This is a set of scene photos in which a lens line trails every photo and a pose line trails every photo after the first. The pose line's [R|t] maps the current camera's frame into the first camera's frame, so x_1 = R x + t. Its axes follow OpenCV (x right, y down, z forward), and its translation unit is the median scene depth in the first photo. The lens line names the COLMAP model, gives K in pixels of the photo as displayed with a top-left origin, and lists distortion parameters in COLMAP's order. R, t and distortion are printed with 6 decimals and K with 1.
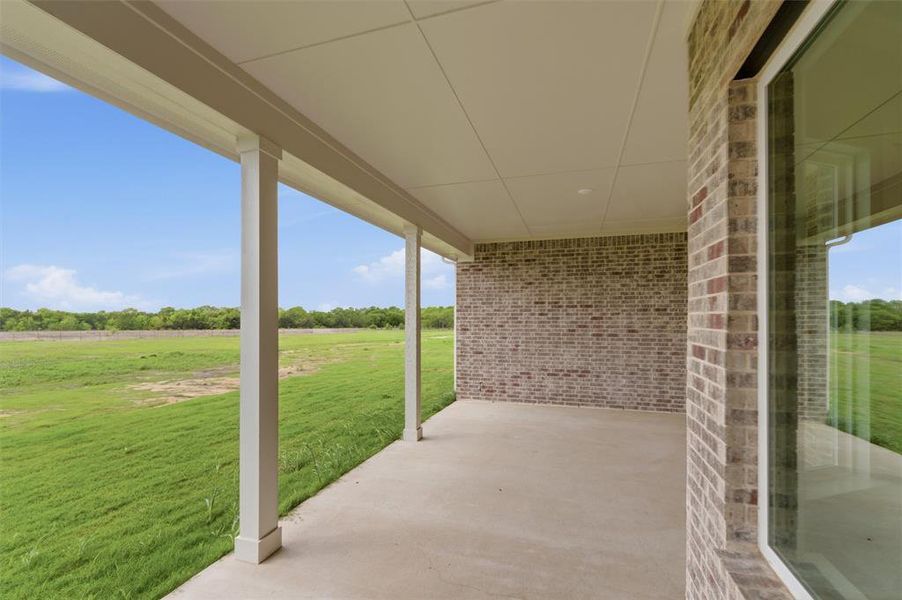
lens RADIAL K [[370.2, 0, 469.7], [0, 370.2, 323.4], [0, 0, 1]] dist [-0.004419, 0.000395]
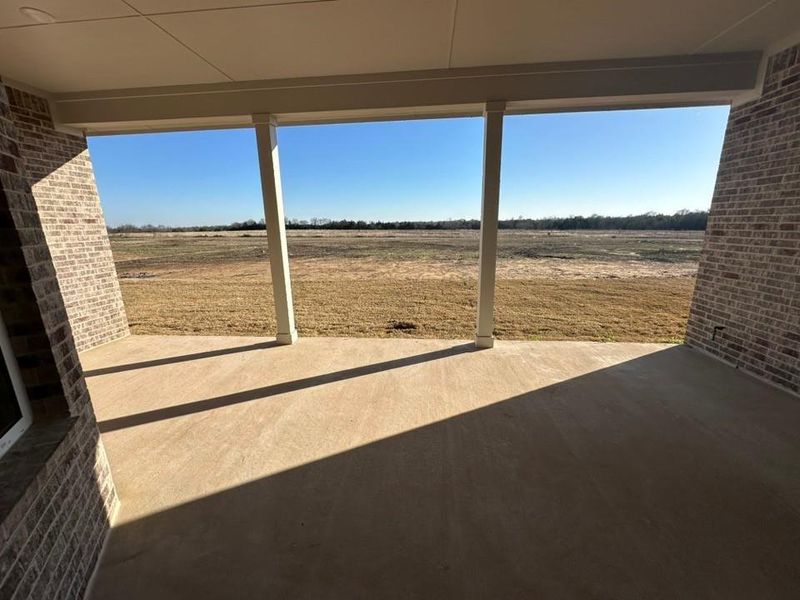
lens RADIAL K [[317.9, 0, 400.5], [0, 317.9, 301.3], [0, 0, 1]] dist [-0.005321, 0.000344]
pose [[0.195418, 0.224214, -0.954746, 0.413624], [0.015077, 0.972713, 0.231519, -0.001828], [0.980604, -0.059638, 0.186705, 0.440172]]
